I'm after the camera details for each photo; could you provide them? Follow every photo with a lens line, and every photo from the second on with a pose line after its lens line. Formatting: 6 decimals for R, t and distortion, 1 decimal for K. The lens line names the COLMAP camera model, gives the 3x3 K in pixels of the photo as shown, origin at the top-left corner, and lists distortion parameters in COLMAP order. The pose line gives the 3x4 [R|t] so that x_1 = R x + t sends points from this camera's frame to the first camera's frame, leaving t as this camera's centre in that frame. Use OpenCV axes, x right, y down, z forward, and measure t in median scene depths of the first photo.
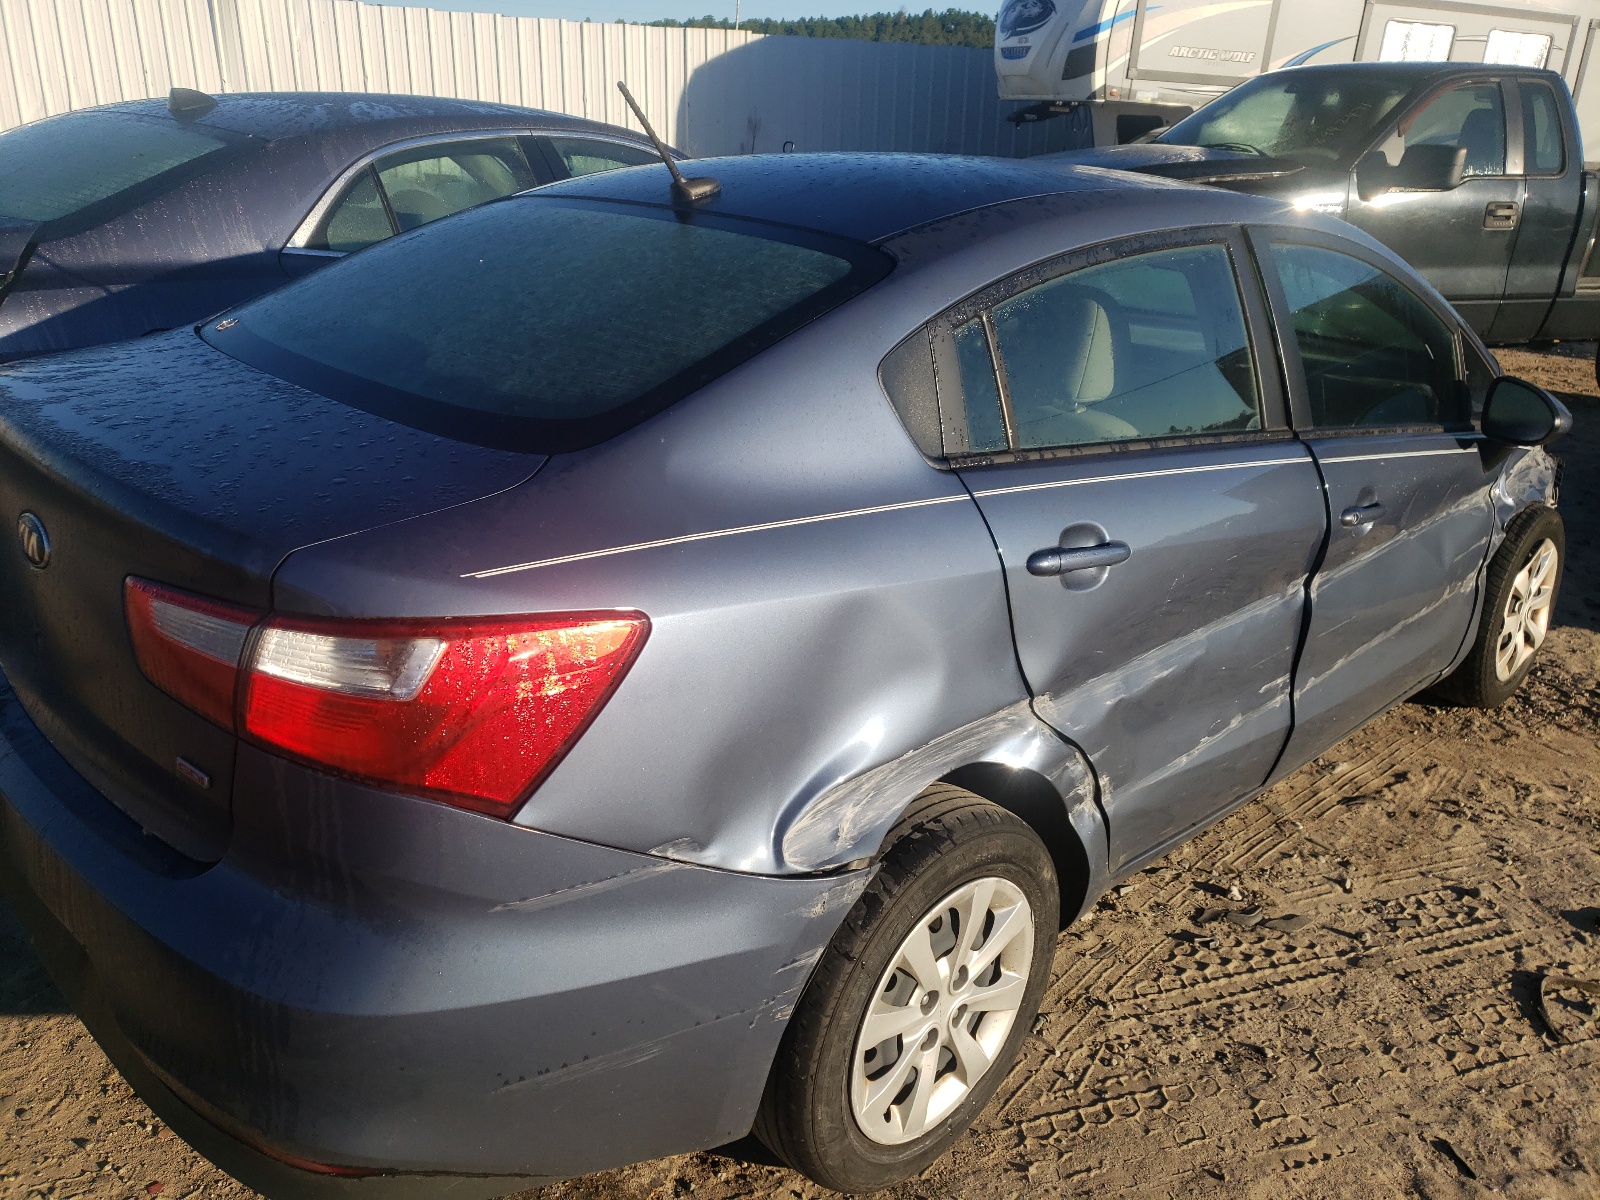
lens RADIAL K [[1237.7, 0, 797.3], [0, 1237.7, 599.0], [0, 0, 1]] dist [0.023871, -0.005878]
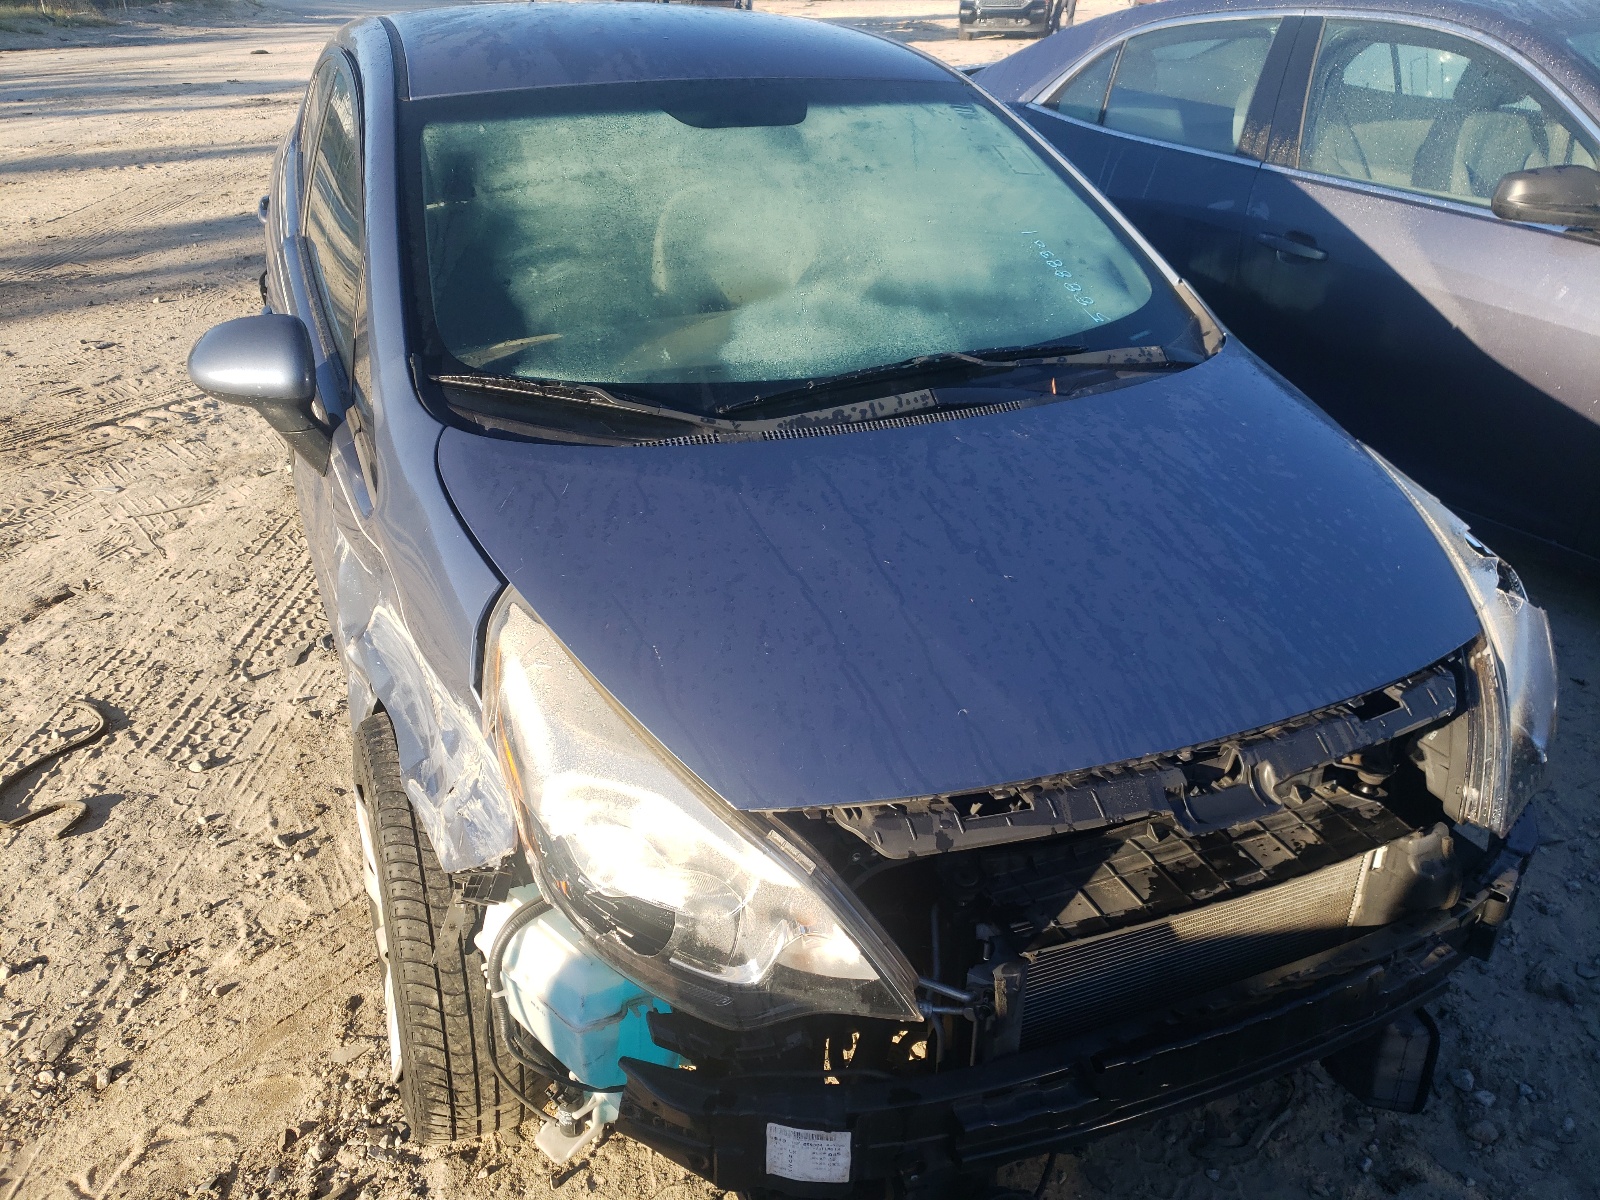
lens RADIAL K [[1237.7, 0, 791.3], [0, 1237.7, 591.0], [0, 0, 1]] dist [0.023871, -0.005878]
pose [[-0.358883, 0.382594, -0.851366, 1.204802], [-0.360232, 0.784687, 0.504480, -0.557486], [0.861067, 0.487739, -0.143788, 1.528728]]
